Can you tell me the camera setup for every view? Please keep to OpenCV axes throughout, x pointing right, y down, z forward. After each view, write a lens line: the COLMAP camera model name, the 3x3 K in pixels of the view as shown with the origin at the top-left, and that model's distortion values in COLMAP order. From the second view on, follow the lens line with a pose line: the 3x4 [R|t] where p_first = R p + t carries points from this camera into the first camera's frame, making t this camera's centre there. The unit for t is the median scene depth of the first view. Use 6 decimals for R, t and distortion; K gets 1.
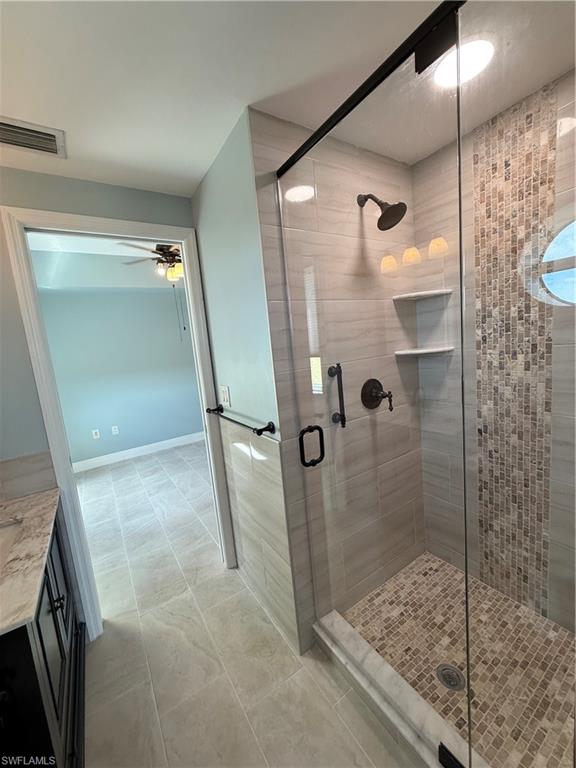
lens RADIAL K [[307.2, 0, 286.3], [0, 307.2, 381.7], [0, 0, 1]] dist [0.000172, -0.000285]
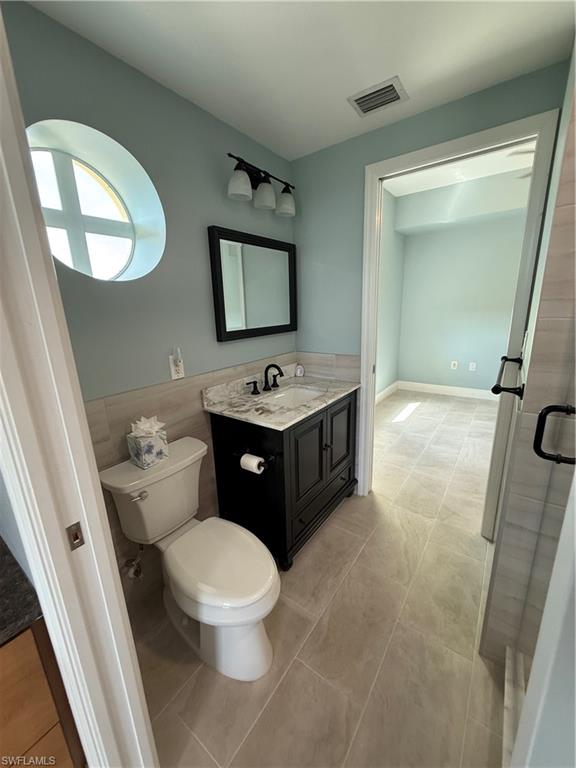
lens RADIAL K [[307.2, 0, 286.3], [0, 307.2, 381.7], [0, 0, 1]] dist [0.000172, -0.000285]
pose [[0.359123, 0.307578, -0.881151, 0.280289], [-0.122265, 0.951502, 0.282305, -0.010721], [0.925247, 0.006352, 0.379312, 0.124221]]
